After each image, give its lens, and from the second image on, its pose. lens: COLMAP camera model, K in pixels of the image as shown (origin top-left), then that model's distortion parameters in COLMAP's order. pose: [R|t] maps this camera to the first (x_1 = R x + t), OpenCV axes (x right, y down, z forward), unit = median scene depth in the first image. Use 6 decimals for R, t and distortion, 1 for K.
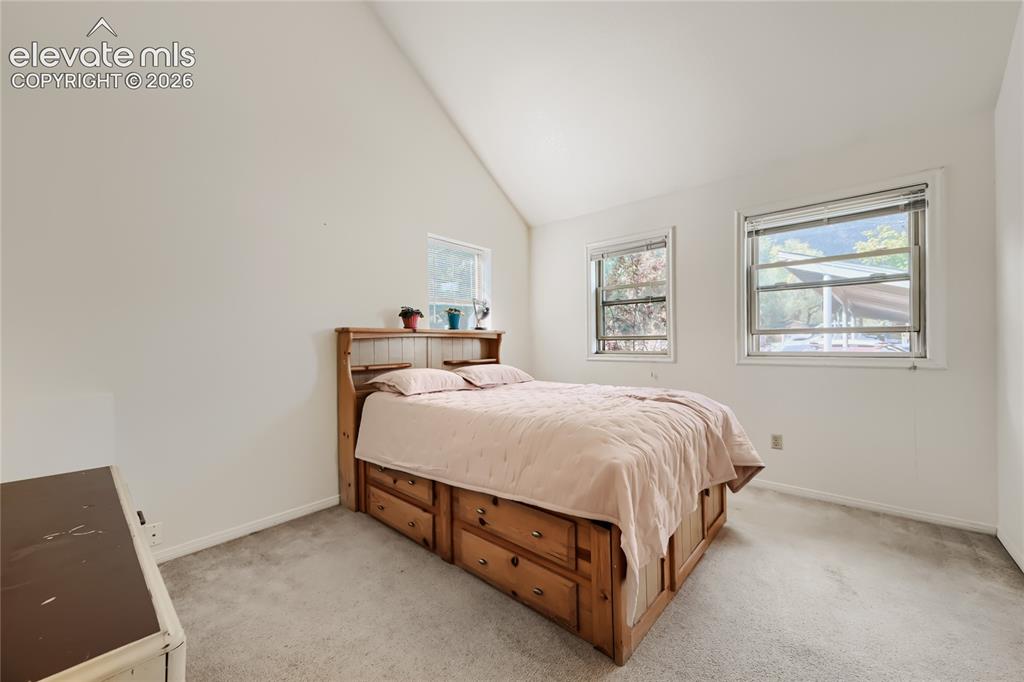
lens RADIAL K [[404.6, 0, 517.6], [0, 404.6, 340.8], [0, 0, 1]] dist [-0.001049, 0.001632]
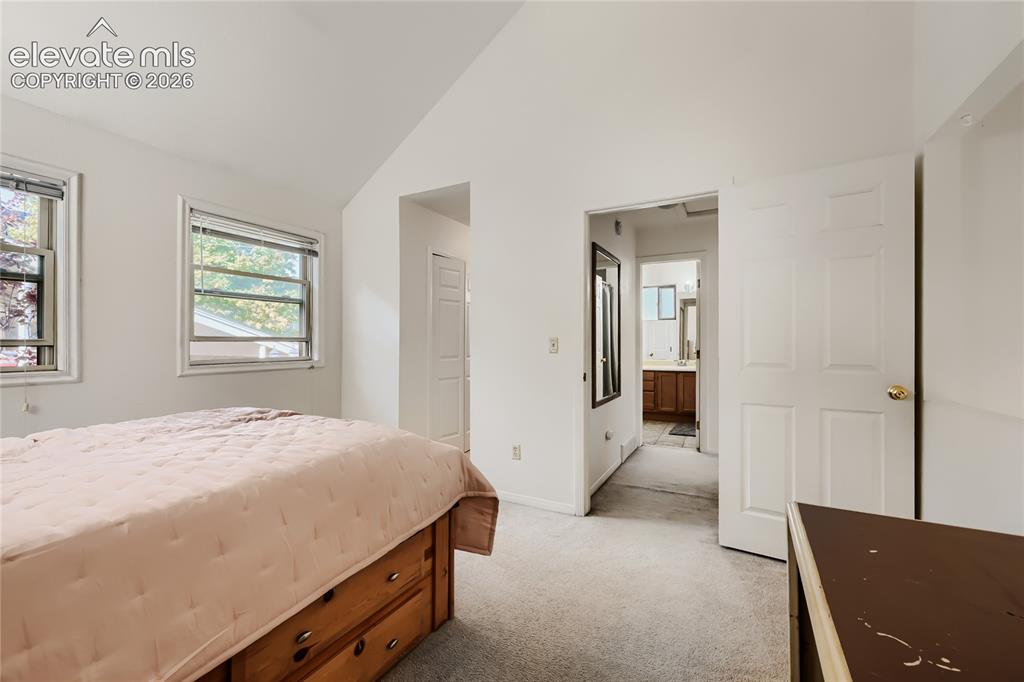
lens RADIAL K [[404.6, 0, 518.3], [0, 404.6, 343.8], [0, 0, 1]] dist [-0.001049, 0.001632]
pose [[-0.230440, 0.010005, 0.973035, -0.553056], [-0.002133, 0.999940, -0.010787, -0.002280], [-0.973084, -0.004562, -0.230404, 0.616429]]
